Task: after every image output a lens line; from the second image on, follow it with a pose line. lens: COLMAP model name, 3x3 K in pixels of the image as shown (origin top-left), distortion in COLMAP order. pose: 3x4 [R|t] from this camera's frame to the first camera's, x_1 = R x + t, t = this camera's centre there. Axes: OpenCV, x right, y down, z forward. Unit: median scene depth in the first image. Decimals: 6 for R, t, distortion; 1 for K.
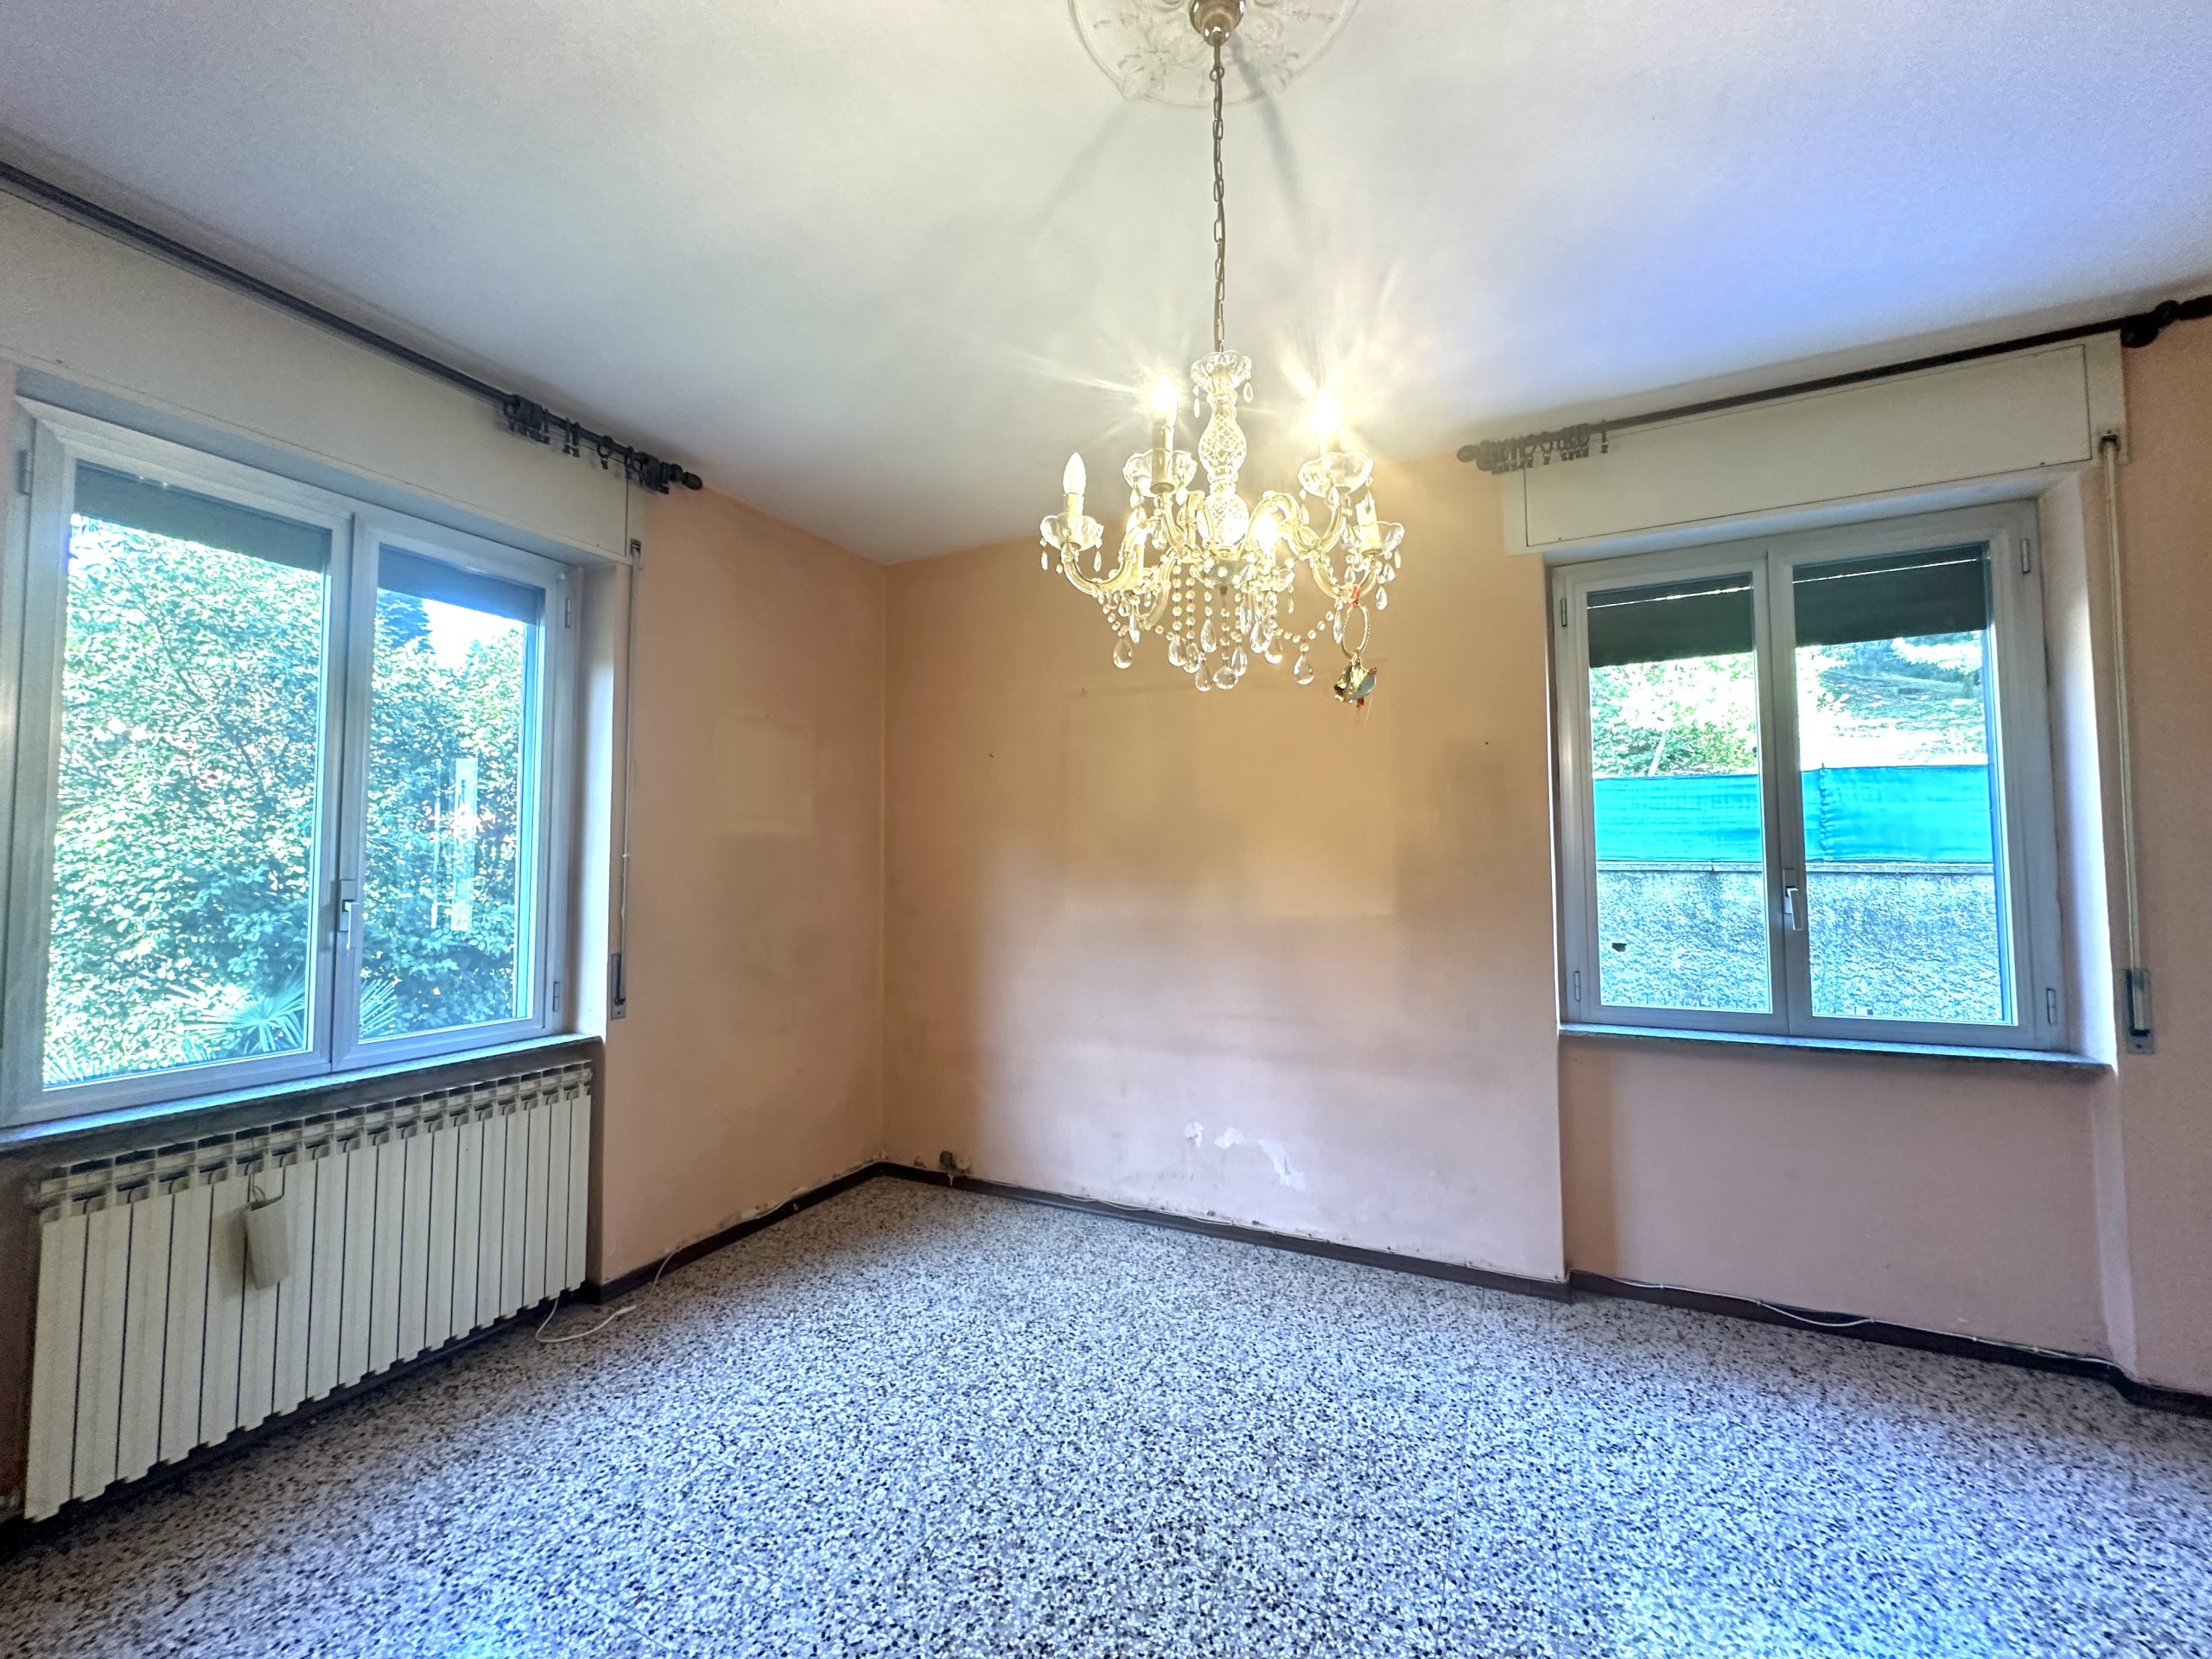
lens RADIAL K [[880.4, 0, 1107.9], [0, 880.4, 826.8], [0, 0, 1]] dist [-0.004443, 0.001280]
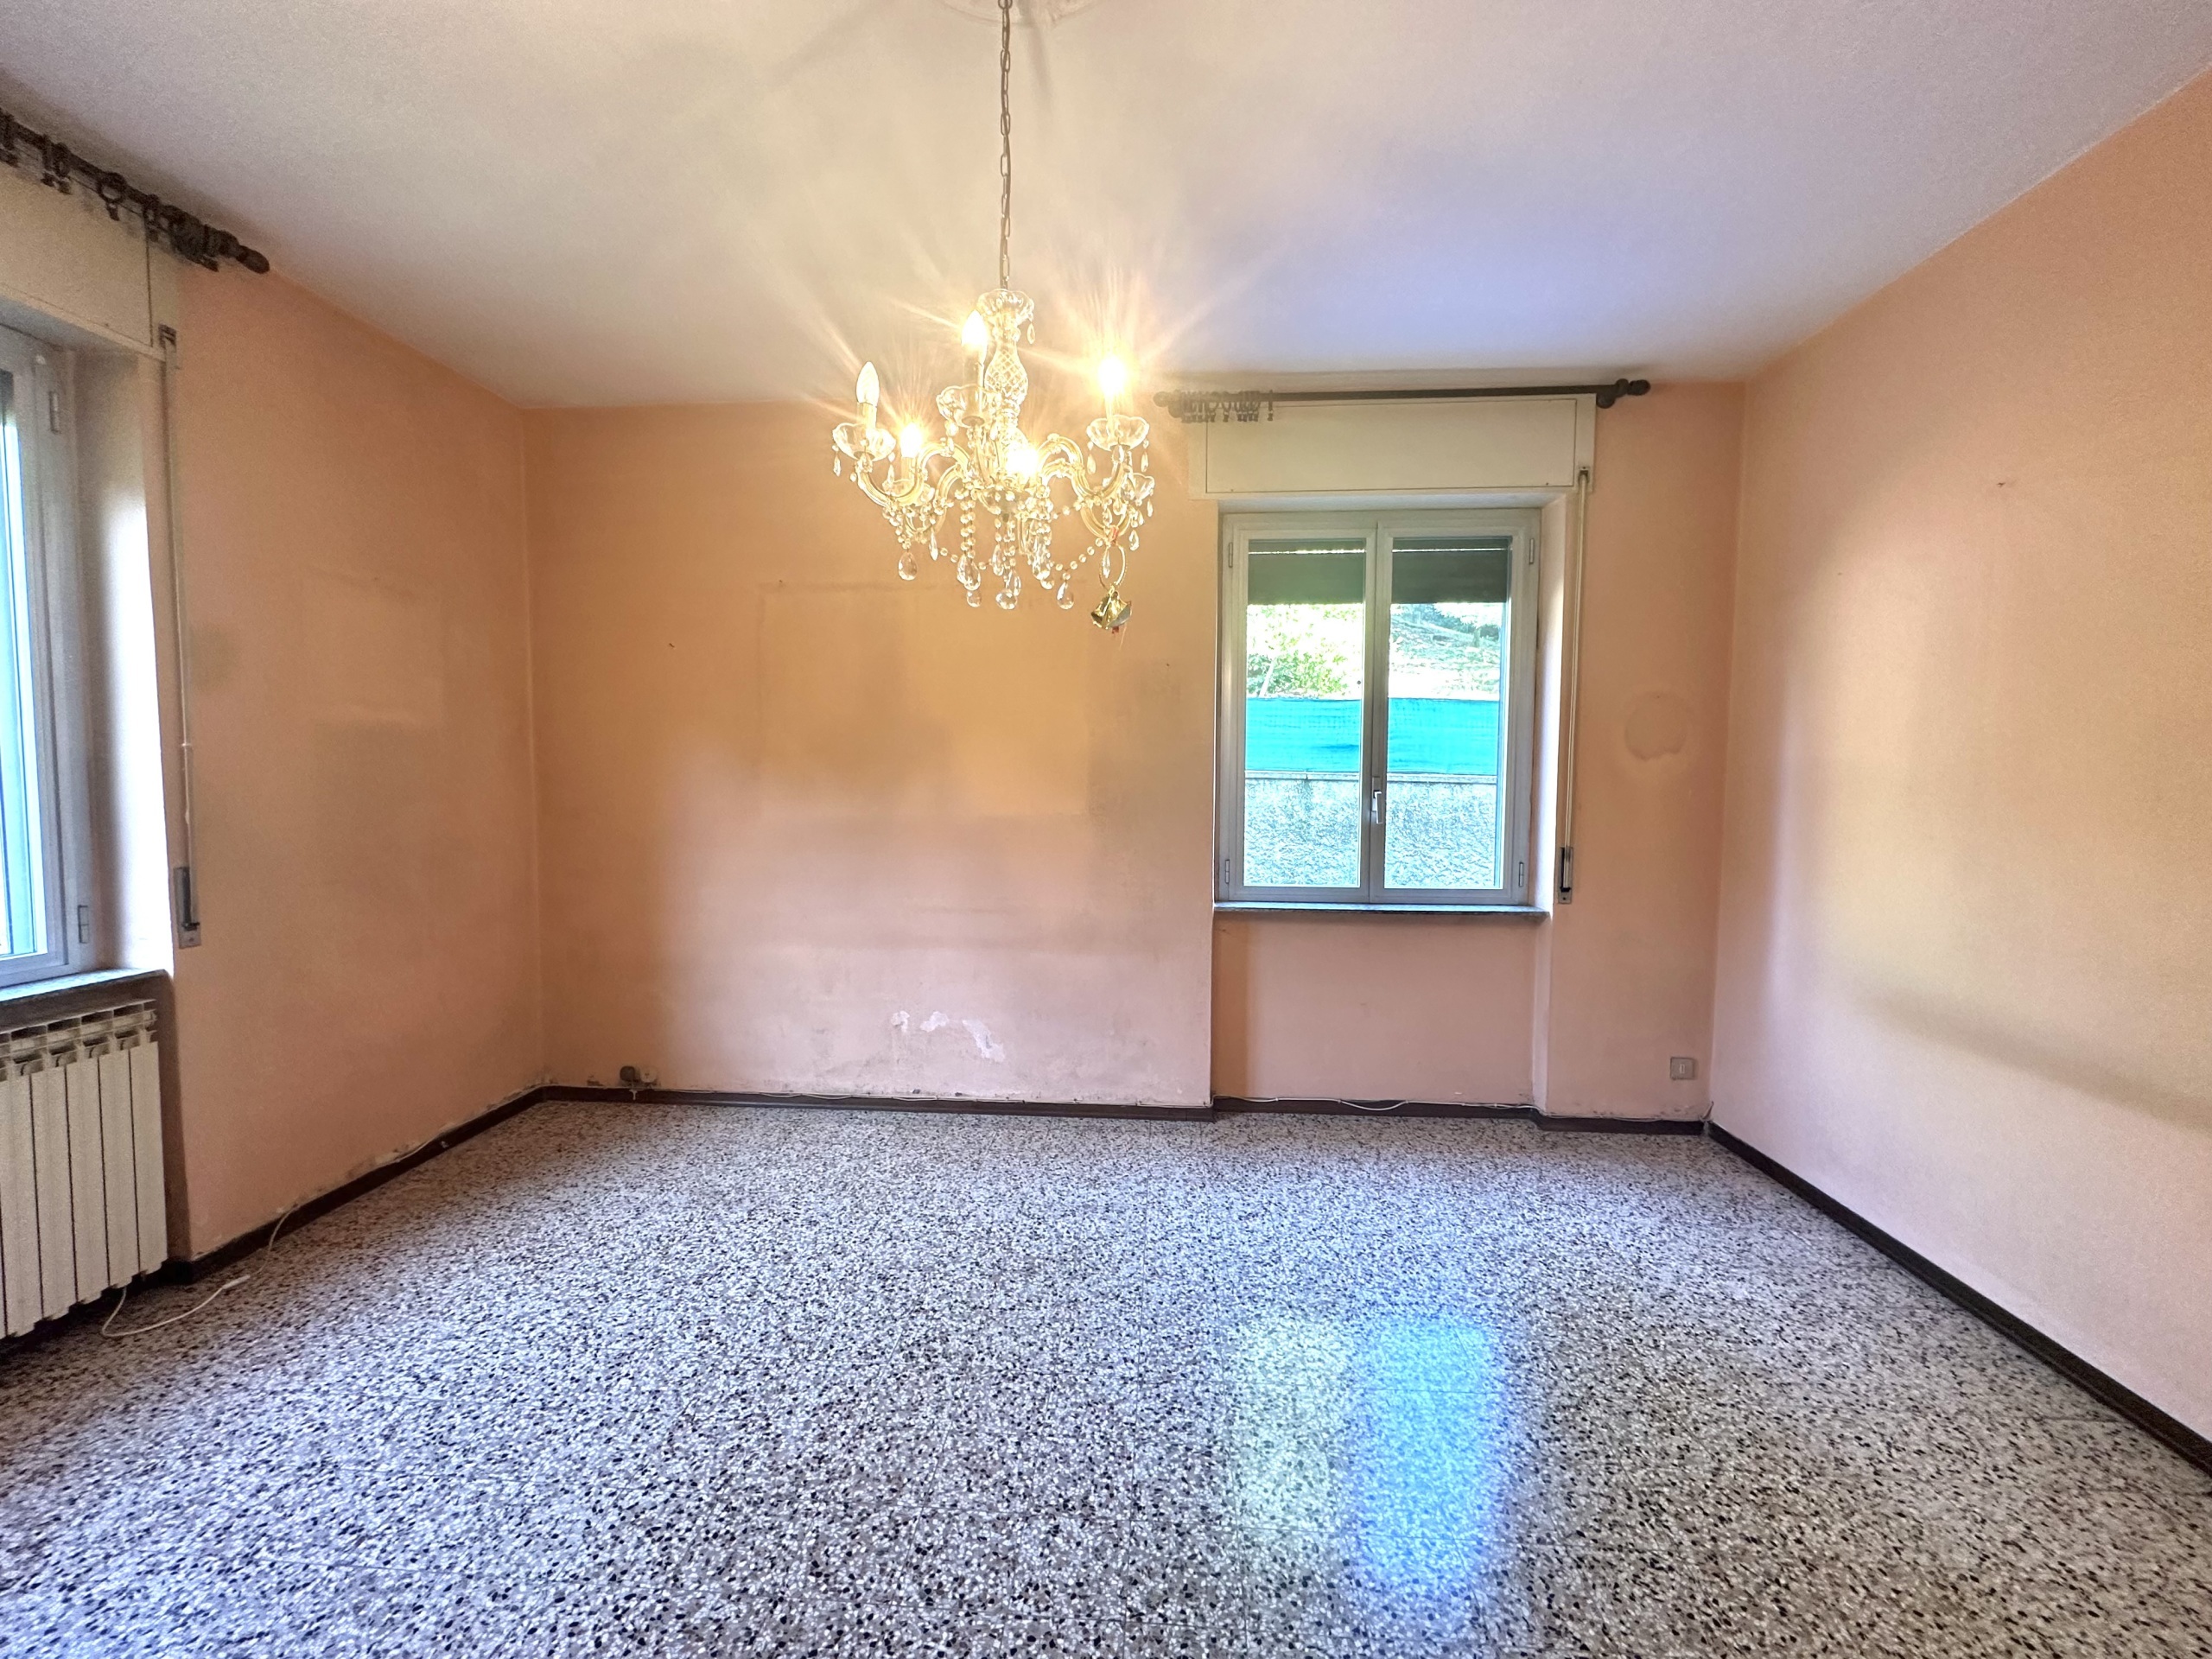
lens RADIAL K [[879.8, 0, 1107.9], [0, 879.8, 826.6], [0, 0, 1]] dist [-0.004616, 0.001472]
pose [[0.924903, -0.010805, 0.380050, -0.091806], [-0.030335, 0.994312, 0.102094, 0.000250], [-0.378992, -0.105956, 0.919314, -0.055184]]
